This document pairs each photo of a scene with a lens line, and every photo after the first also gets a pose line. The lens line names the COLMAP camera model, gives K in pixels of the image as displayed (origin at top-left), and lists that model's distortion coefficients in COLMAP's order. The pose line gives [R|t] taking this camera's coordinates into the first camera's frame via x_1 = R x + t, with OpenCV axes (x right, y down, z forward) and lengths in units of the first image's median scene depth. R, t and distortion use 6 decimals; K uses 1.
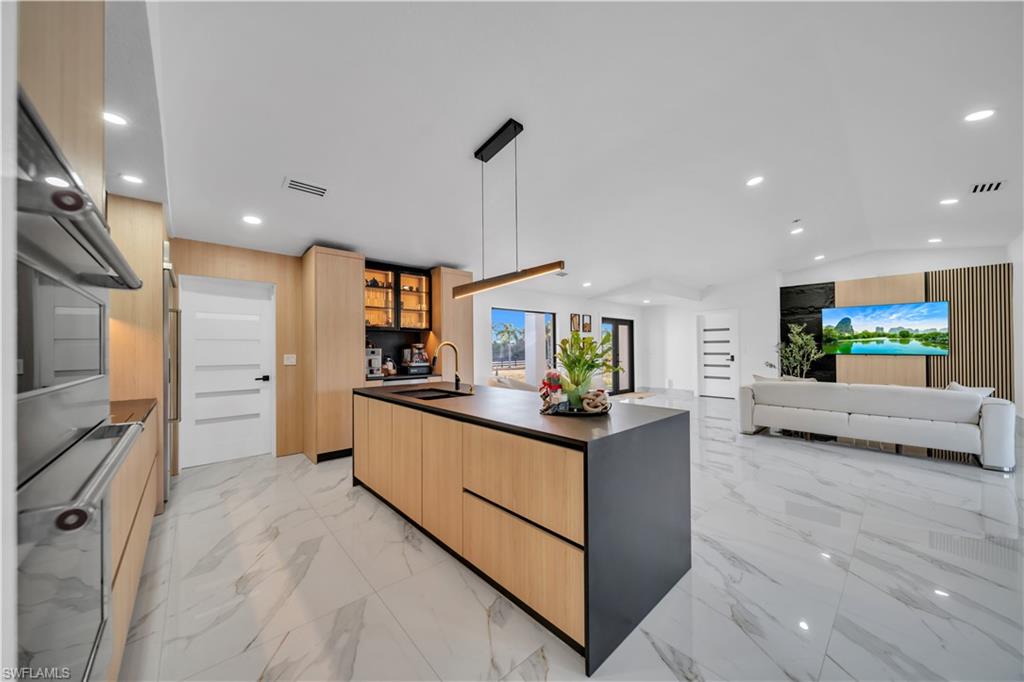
lens RADIAL K [[352.4, 0, 511.4], [0, 352.4, 345.7], [0, 0, 1]] dist [0.002056, -0.002718]
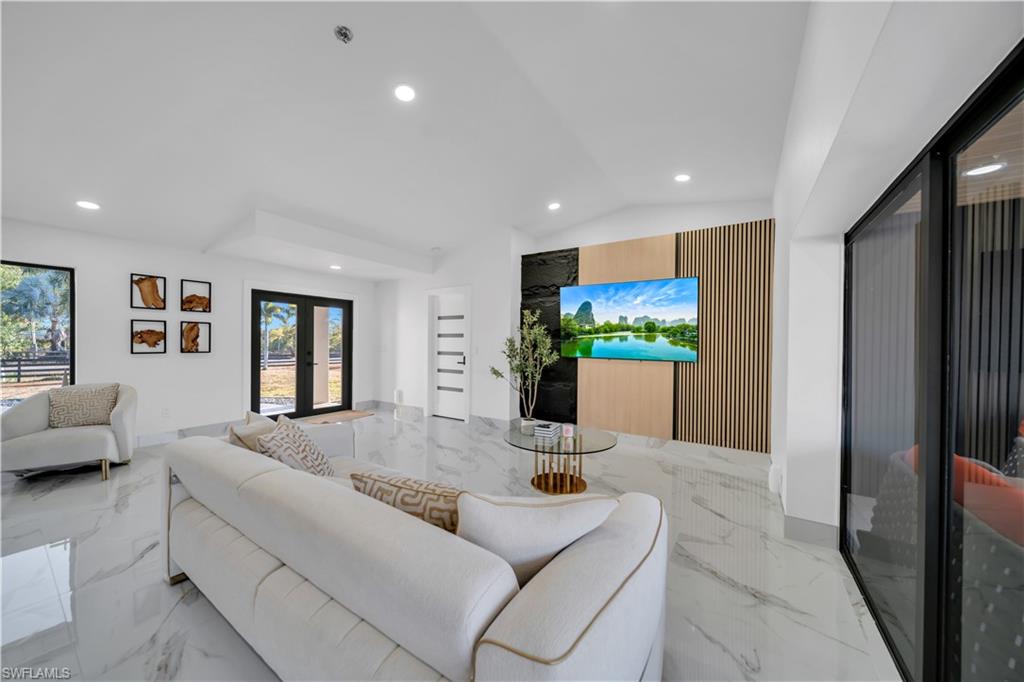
lens RADIAL K [[352.4, 0, 511.4], [0, 352.4, 345.7], [0, 0, 1]] dist [0.002056, -0.002718]
pose [[0.971216, 0.015539, 0.237693, 0.661854], [-0.017485, 0.999829, 0.006082, 0.002120], [-0.237558, -0.010063, 0.971321, 0.393799]]
